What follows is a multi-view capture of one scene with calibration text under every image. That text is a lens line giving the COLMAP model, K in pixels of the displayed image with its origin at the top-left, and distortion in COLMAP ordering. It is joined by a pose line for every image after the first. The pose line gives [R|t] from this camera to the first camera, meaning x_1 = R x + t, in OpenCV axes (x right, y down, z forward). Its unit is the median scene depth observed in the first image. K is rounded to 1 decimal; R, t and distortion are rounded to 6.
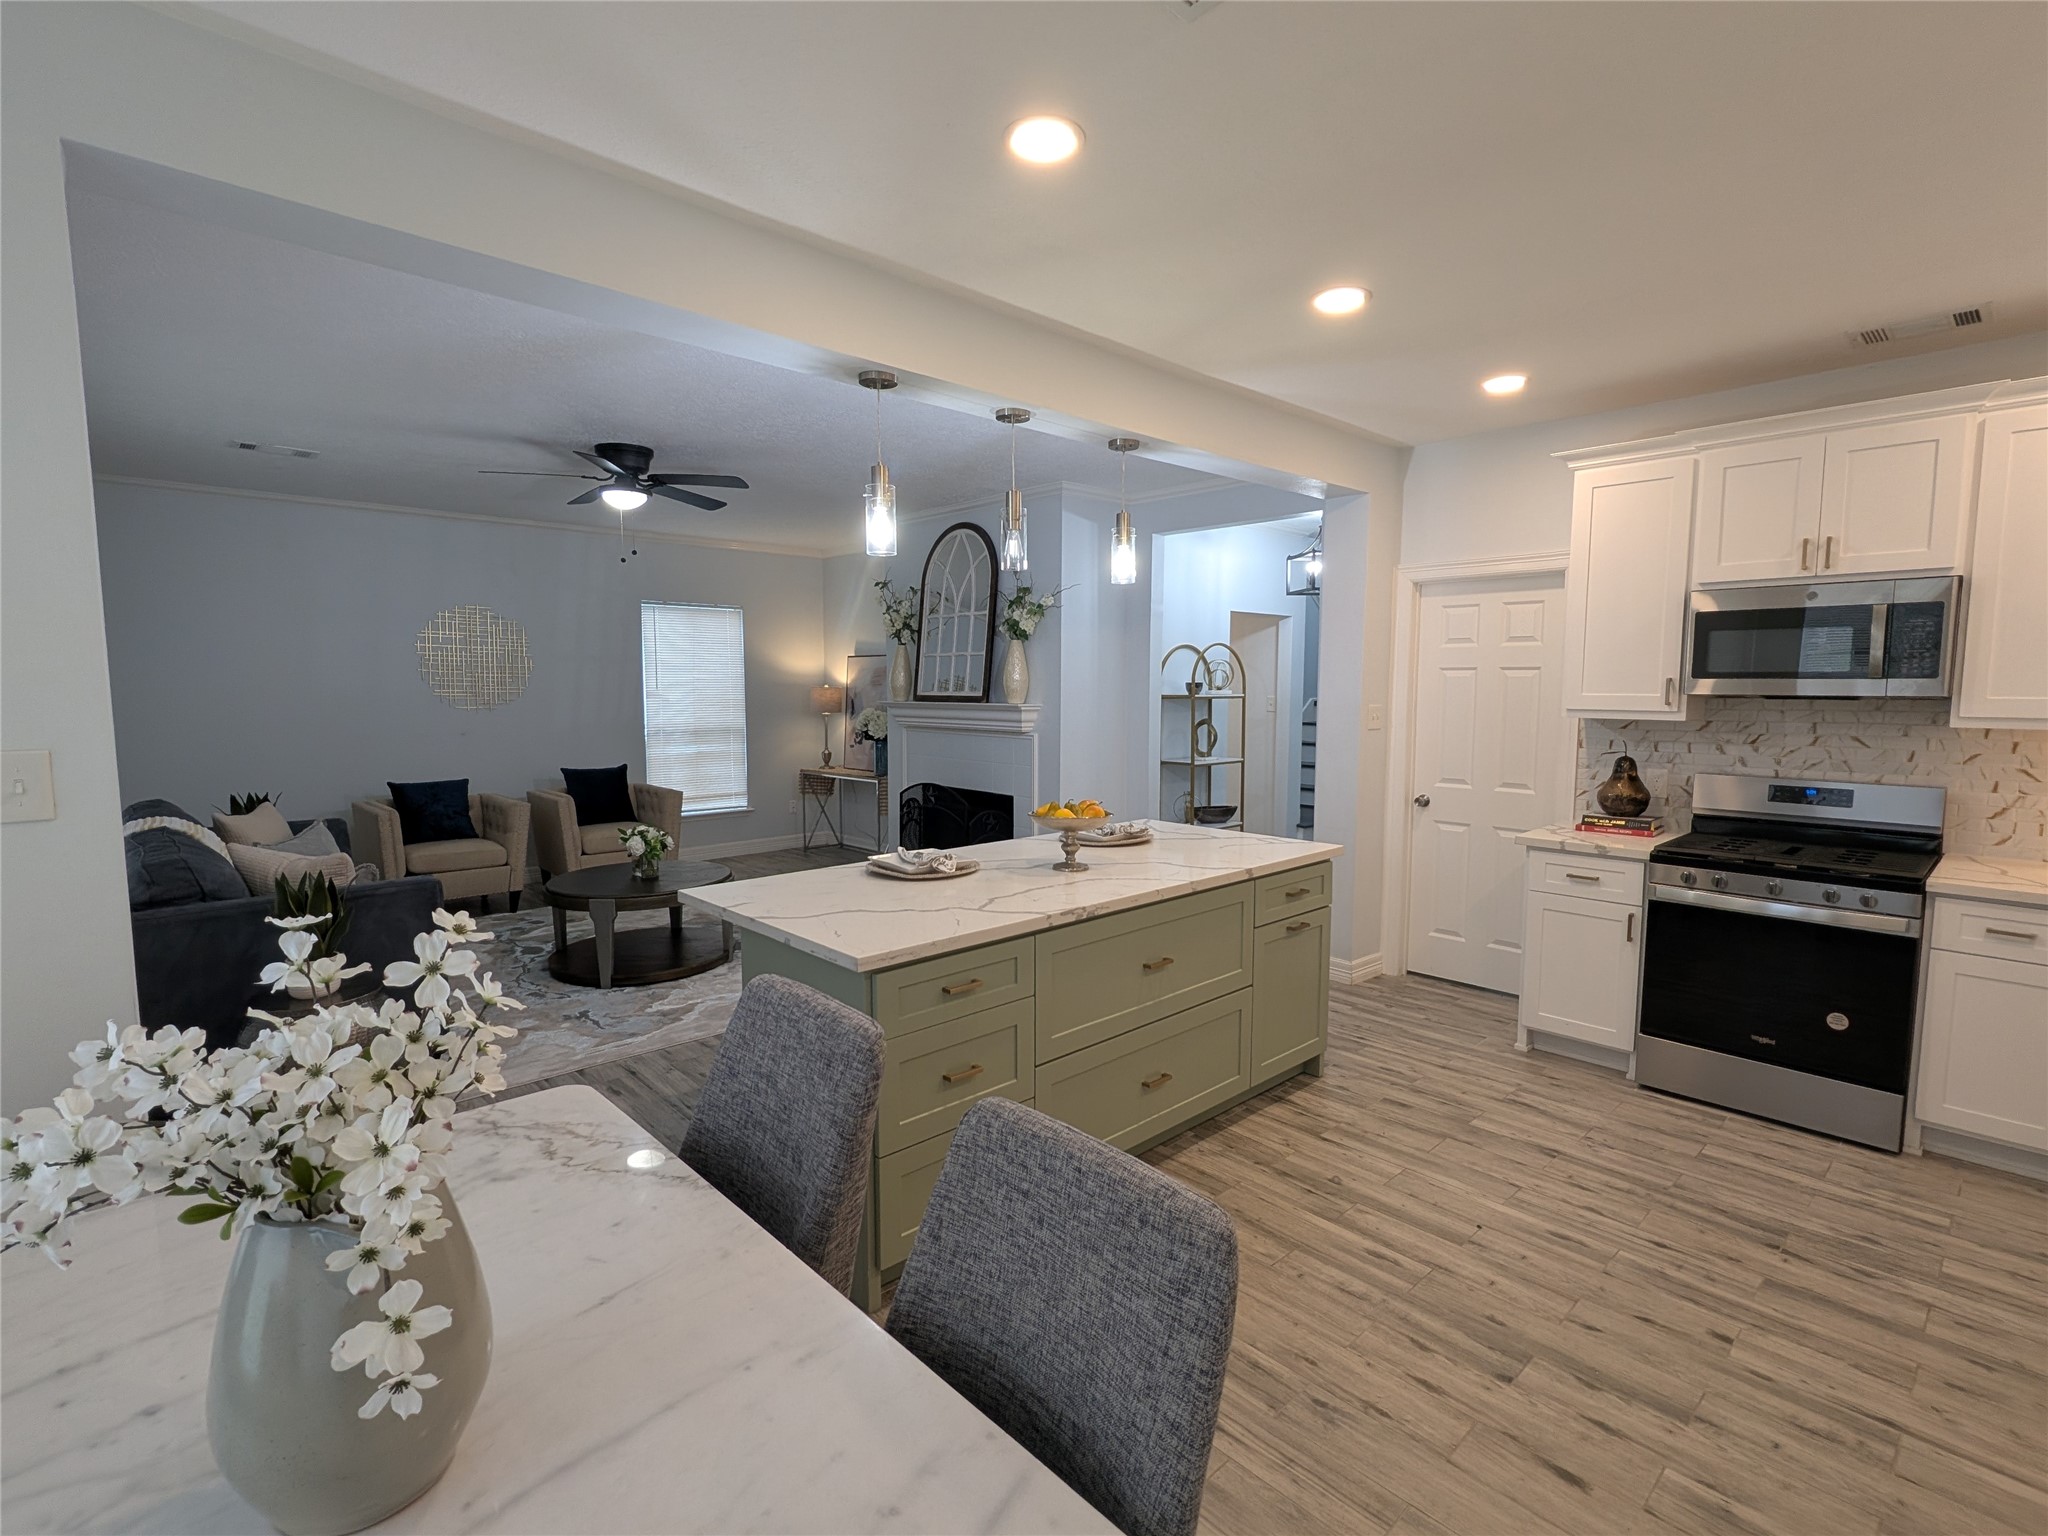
lens RADIAL K [[957.4, 0, 1019.7], [0, 957.4, 765.6], [0, 0, 1]] dist [0.003657, 0.000680]
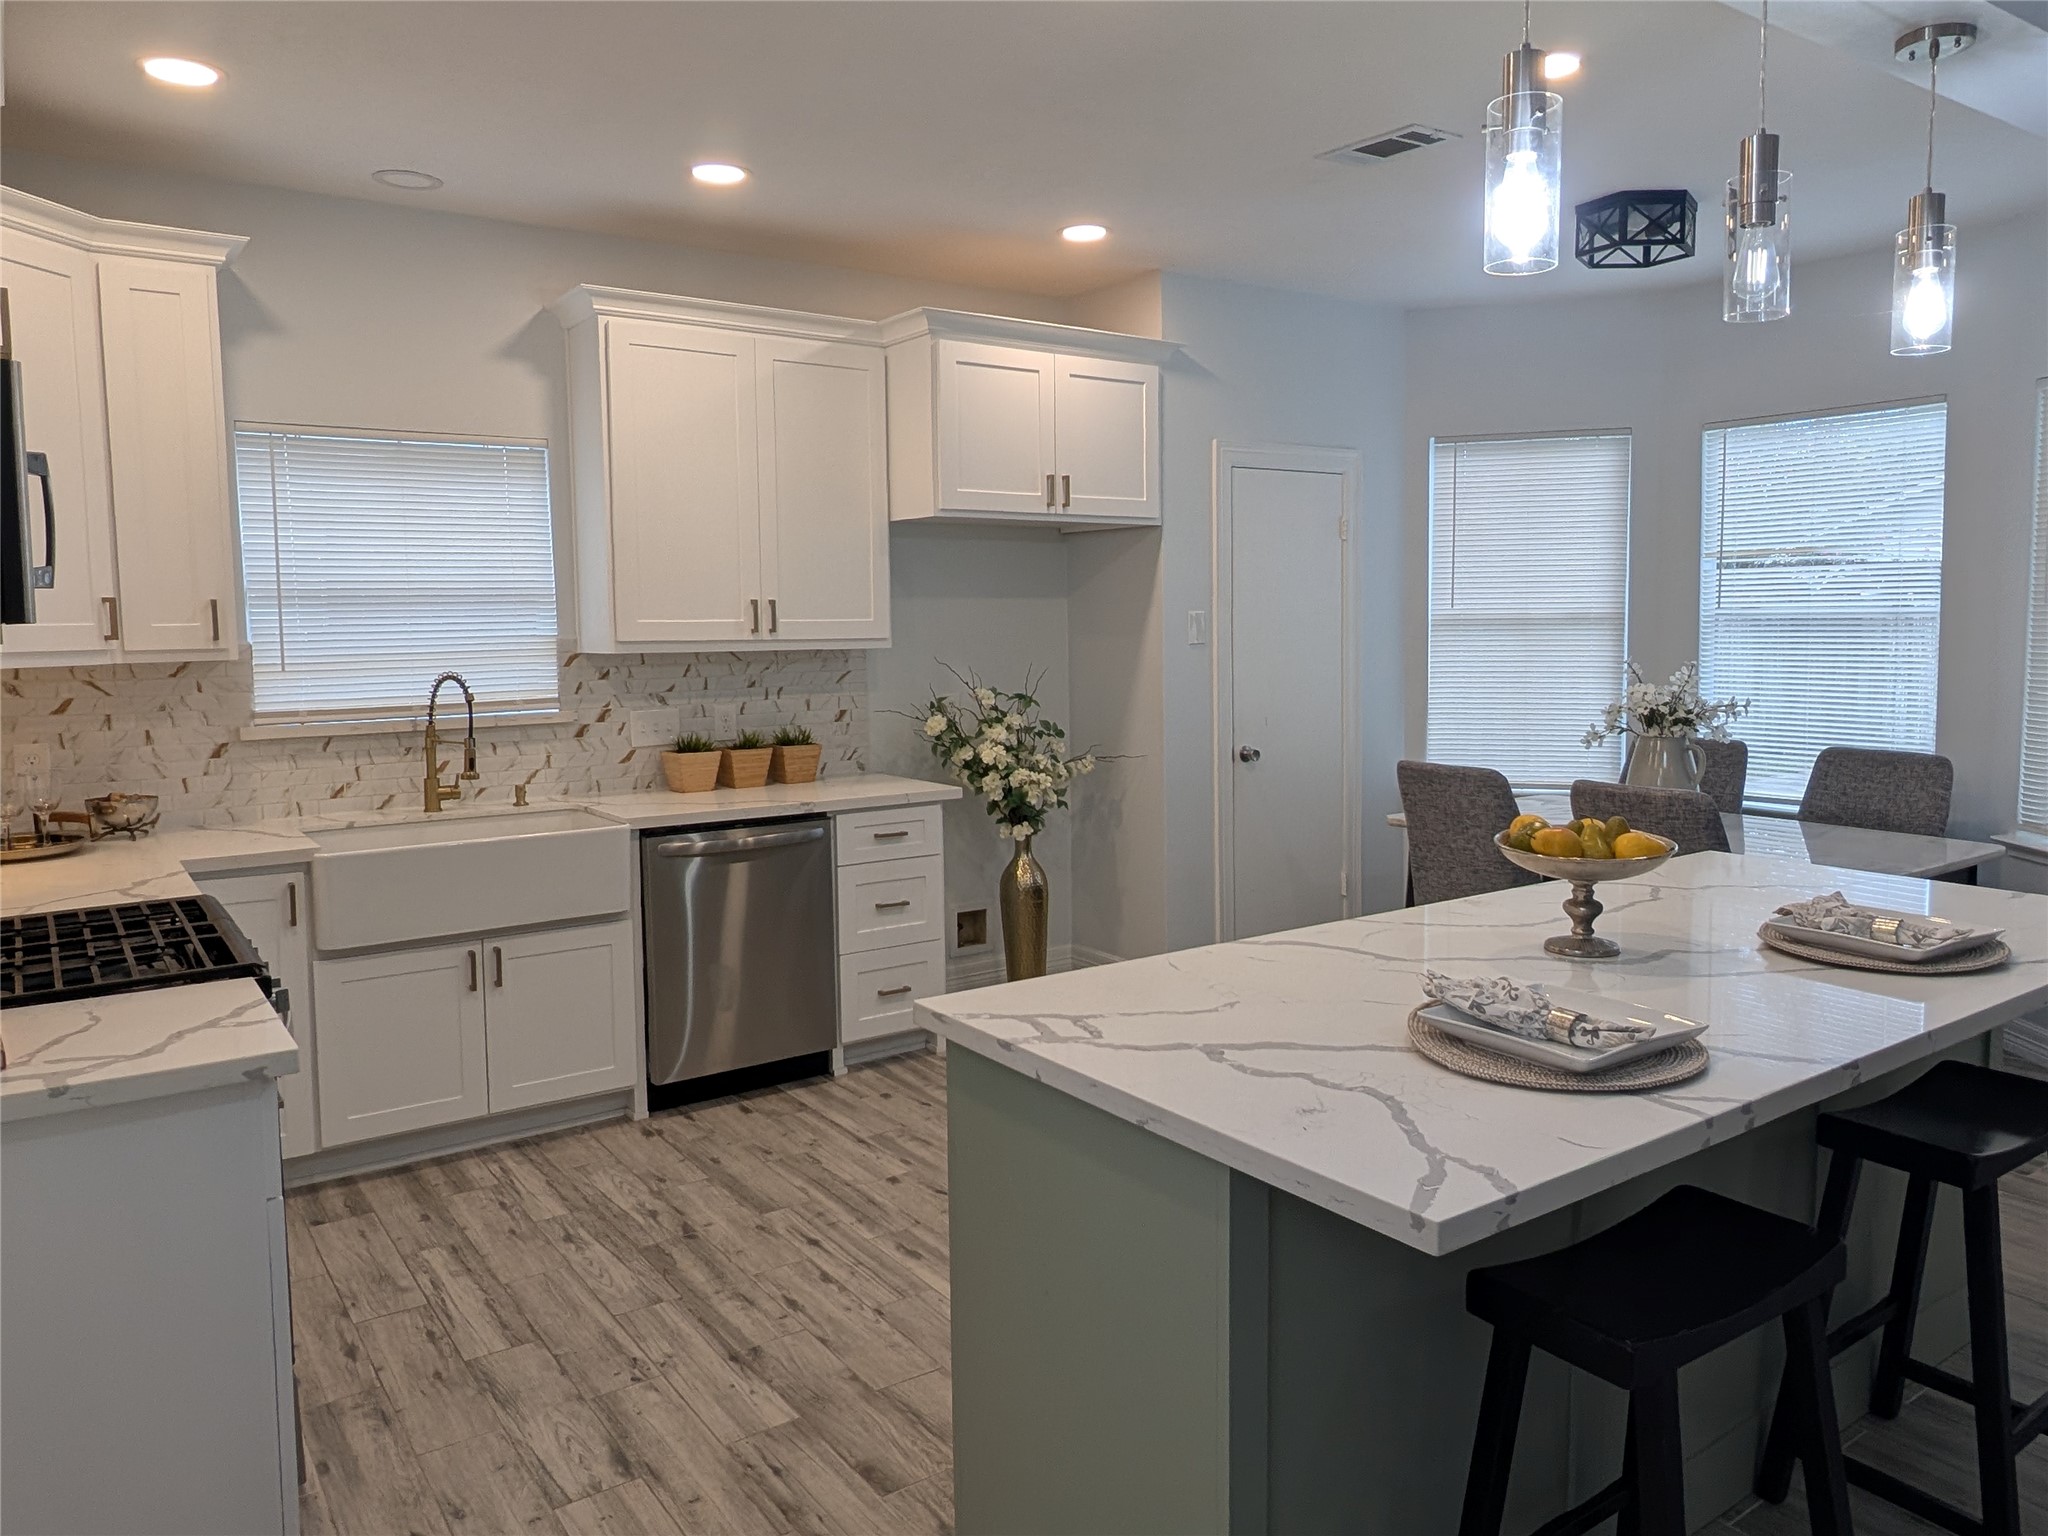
lens RADIAL K [[1440.5, 0, 1030.4], [0, 1440.5, 762.4], [0, 0, 1]] dist [-0.005325, -0.001396]
pose [[-0.991439, -0.002568, 0.130548, 0.278774], [0.022421, 0.981609, 0.189582, -0.159226], [-0.128634, 0.190886, -0.973147, 1.998610]]
